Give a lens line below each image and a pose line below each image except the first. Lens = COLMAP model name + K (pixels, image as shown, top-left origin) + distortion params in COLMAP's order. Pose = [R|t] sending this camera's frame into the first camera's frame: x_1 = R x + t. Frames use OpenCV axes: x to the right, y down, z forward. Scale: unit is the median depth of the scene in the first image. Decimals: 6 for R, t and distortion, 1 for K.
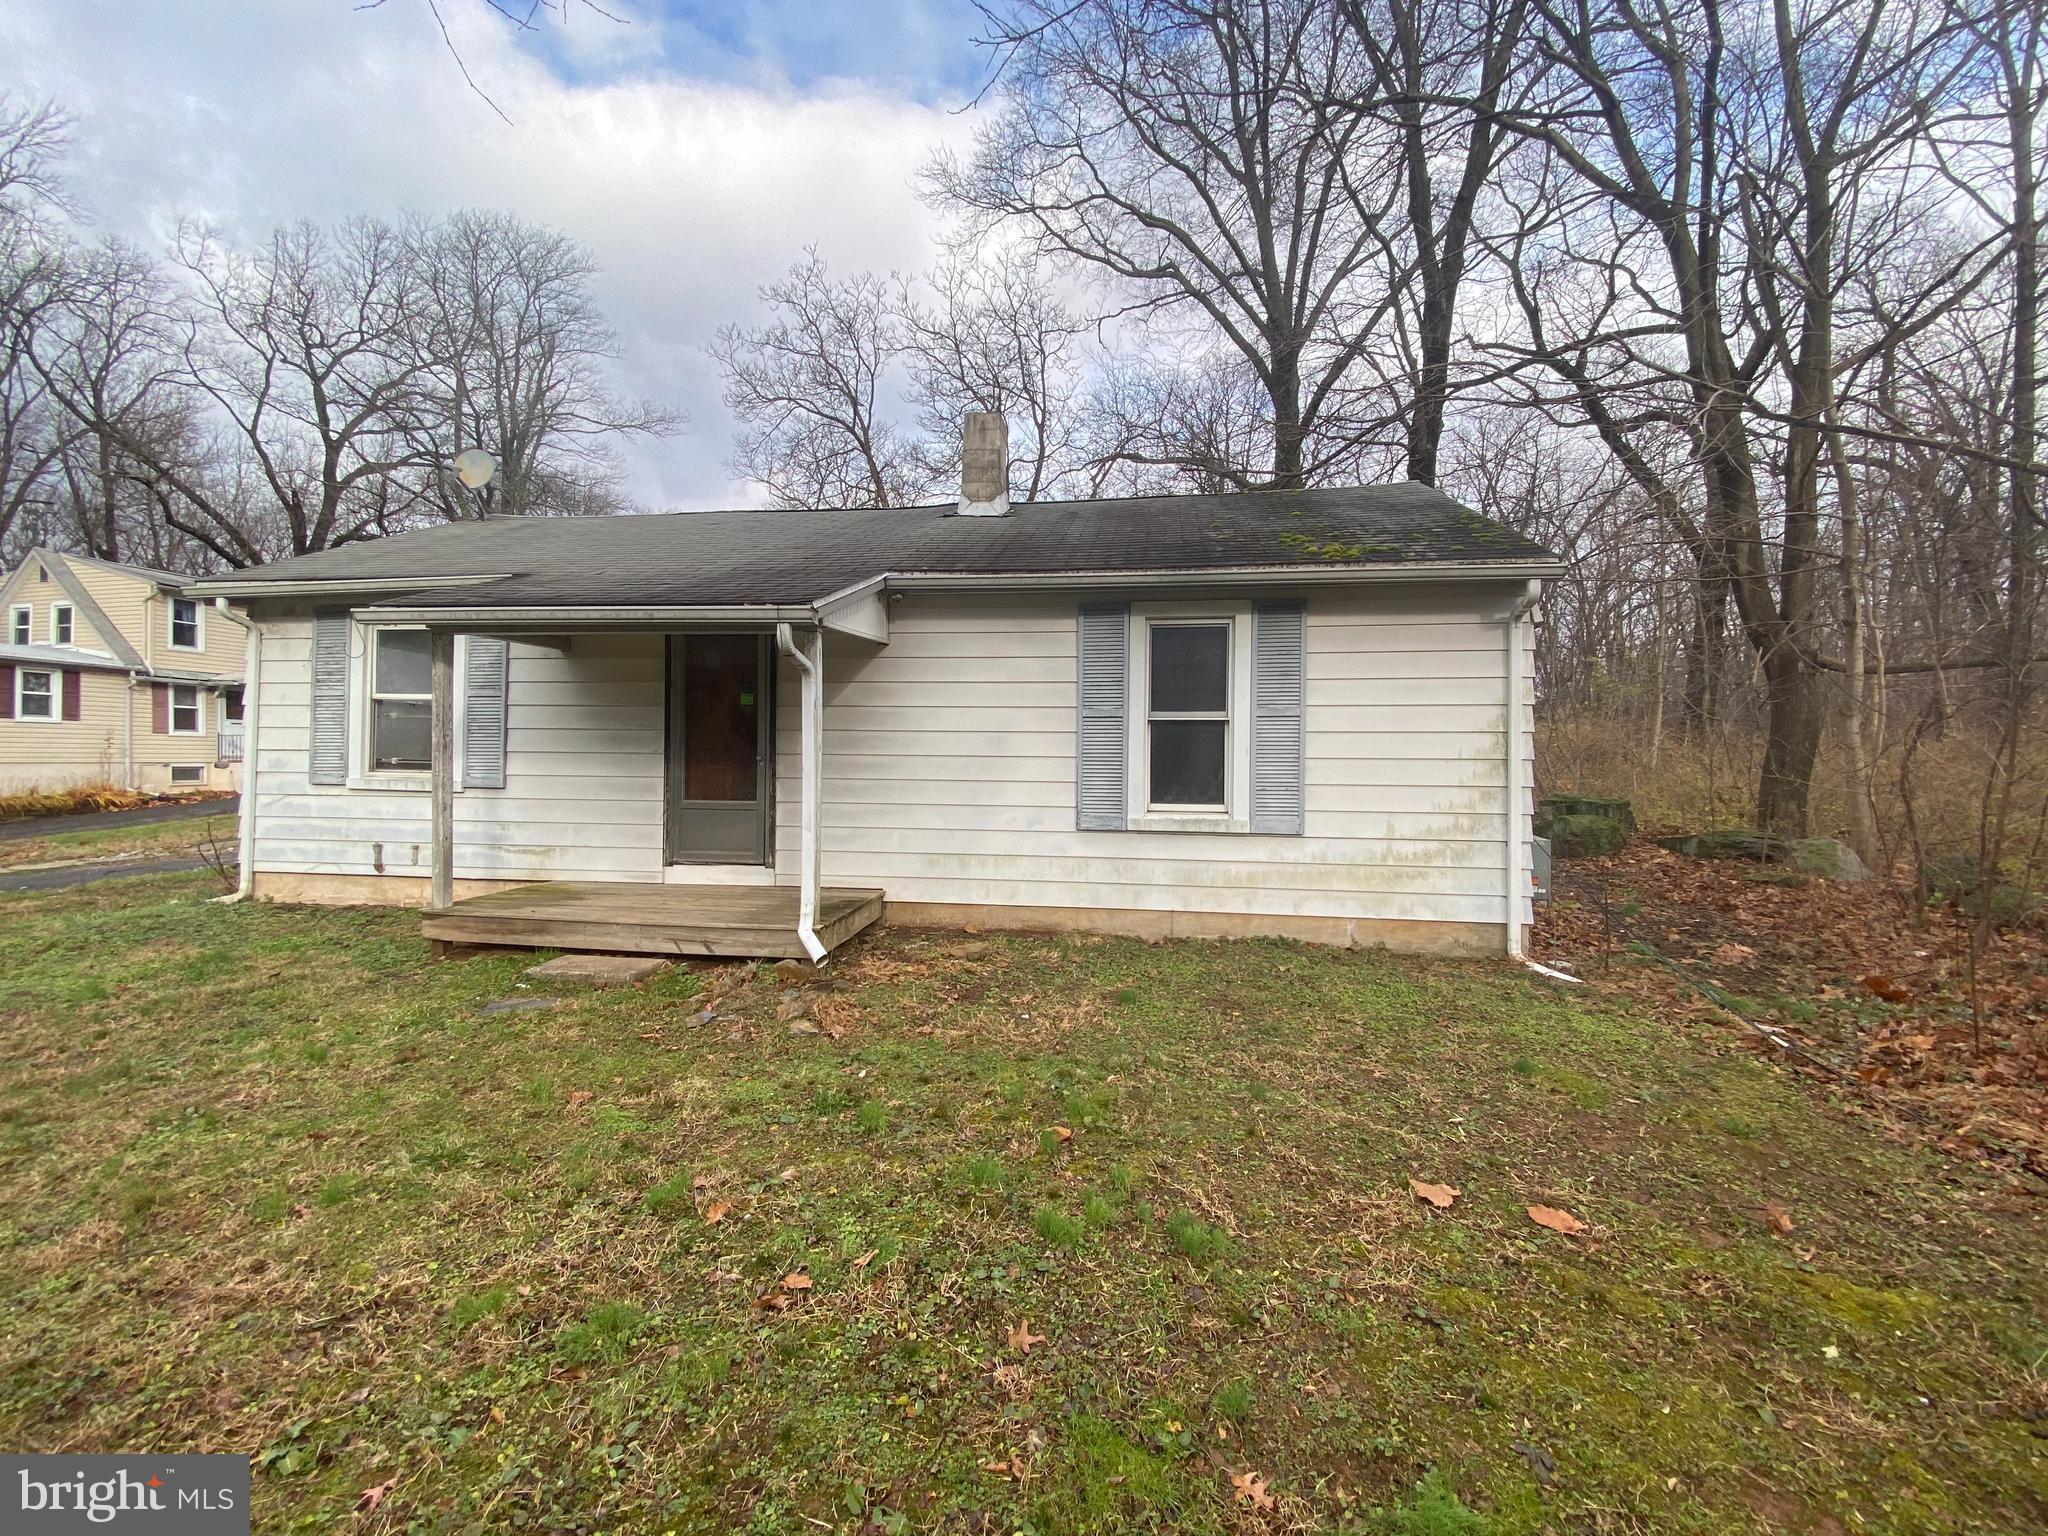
lens RADIAL K [[839.8, 0, 1028.3], [0, 839.8, 772.9], [0, 0, 1]] dist [-0.001042, -0.005621]
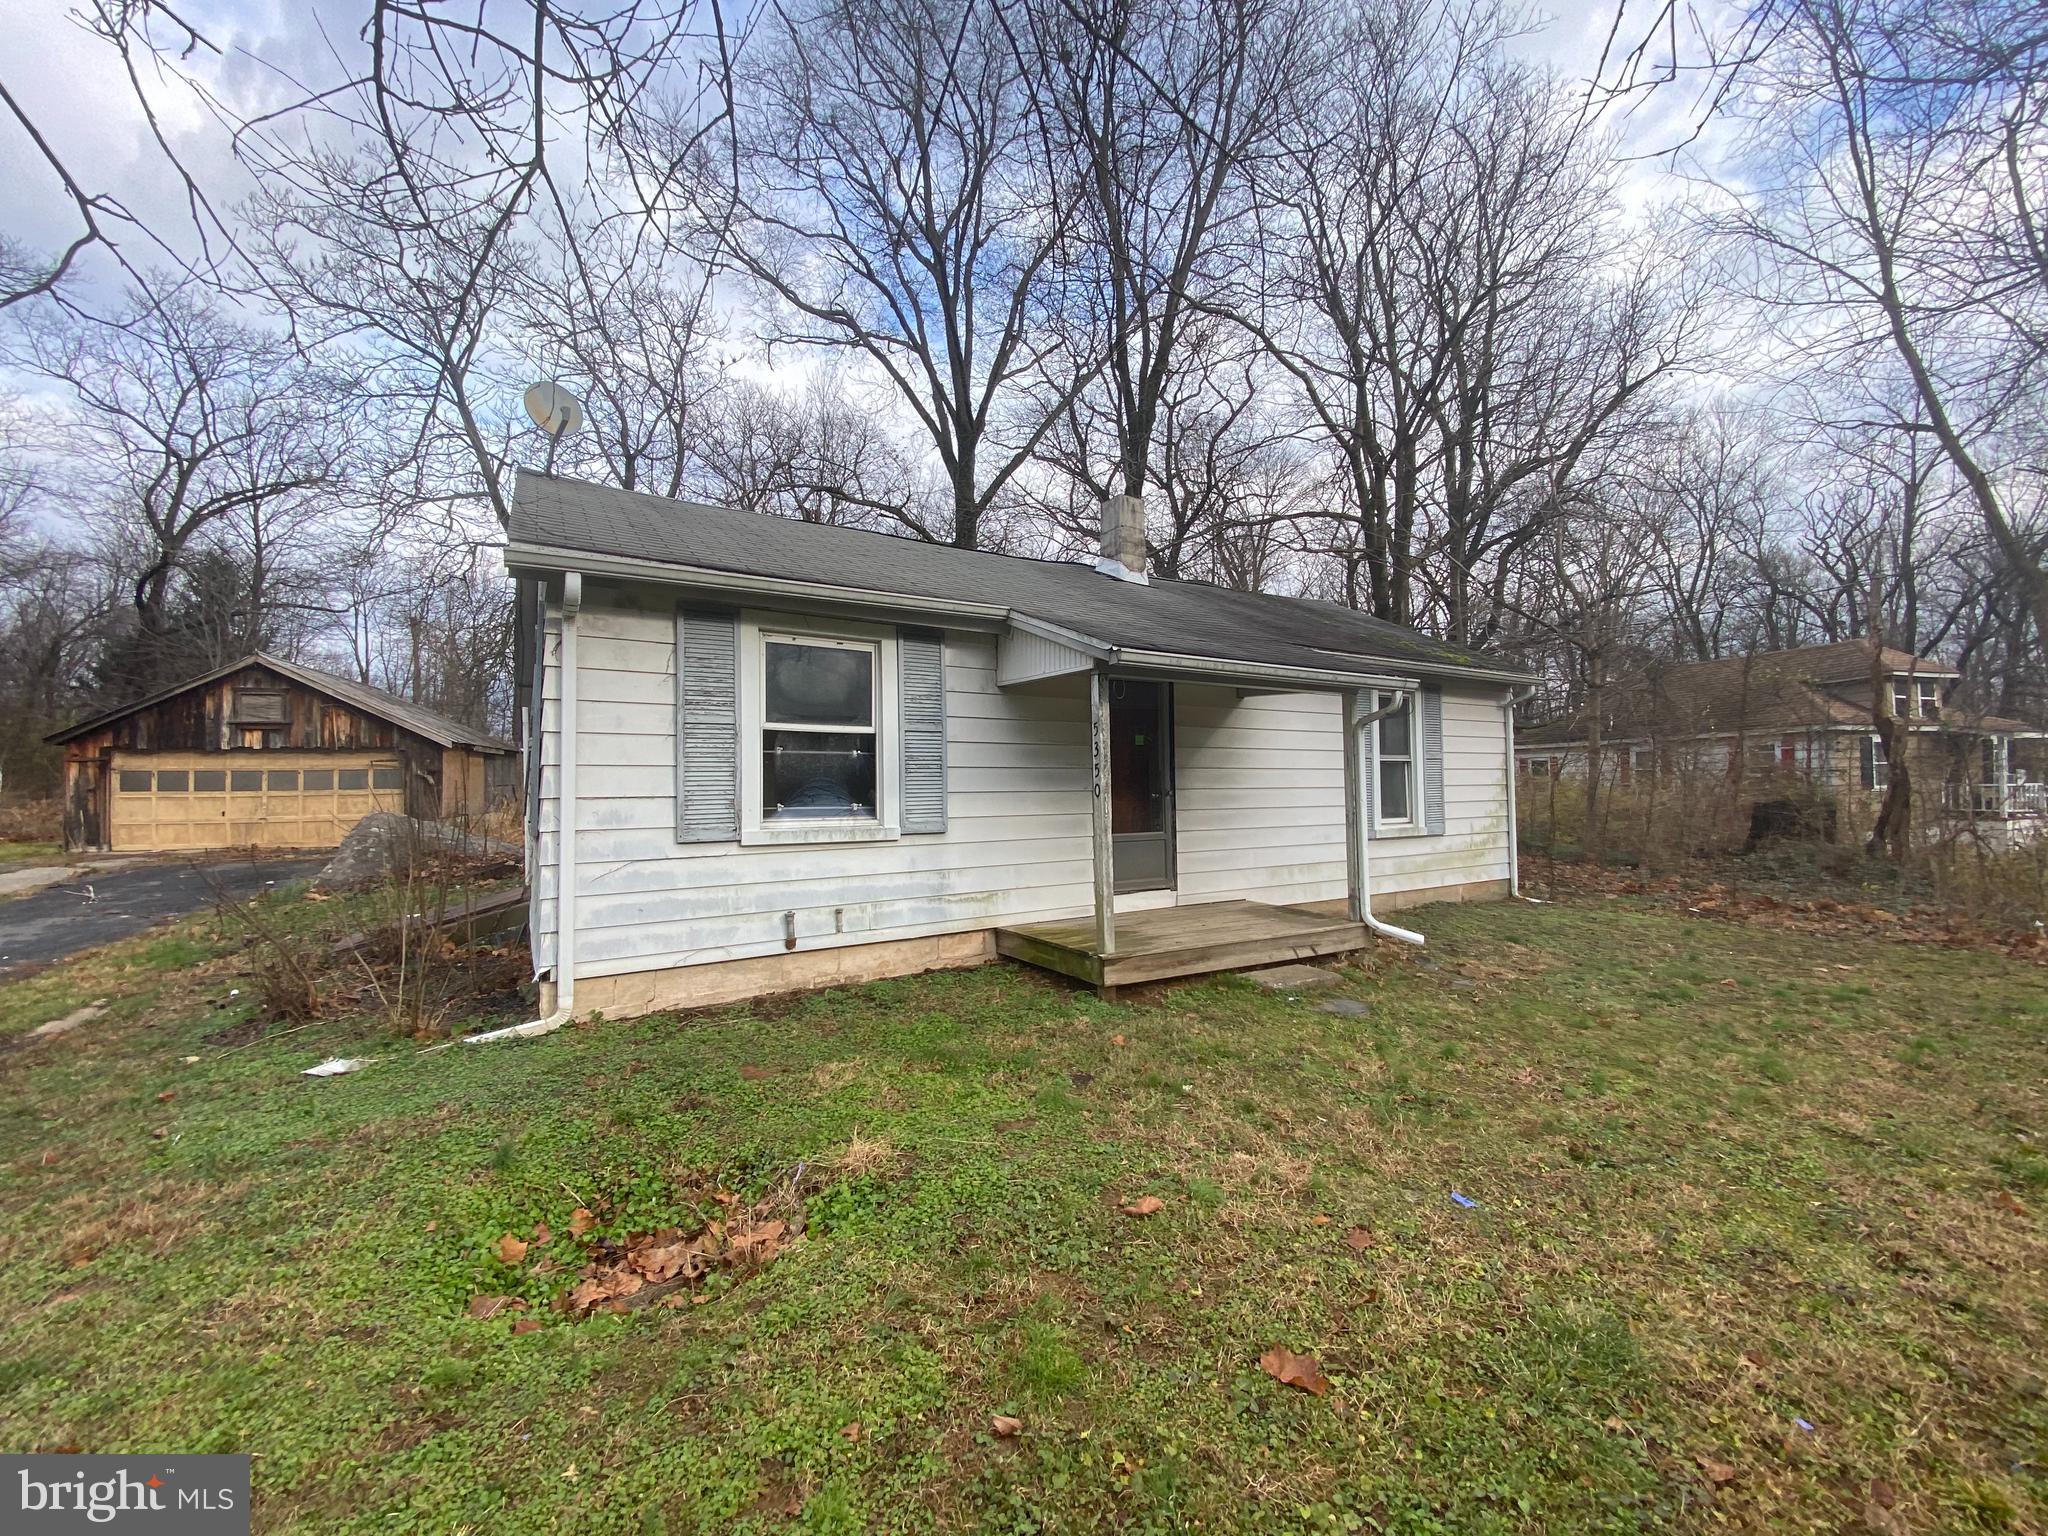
lens RADIAL K [[839.8, 0, 1027.3], [0, 839.8, 755.1], [0, 0, 1]] dist [-0.001042, -0.005621]
pose [[0.764243, 0.003266, 0.644920, -1.138778], [0.015201, 0.999618, -0.023075, -0.043497], [-0.644749, 0.027438, 0.763902, 0.251562]]
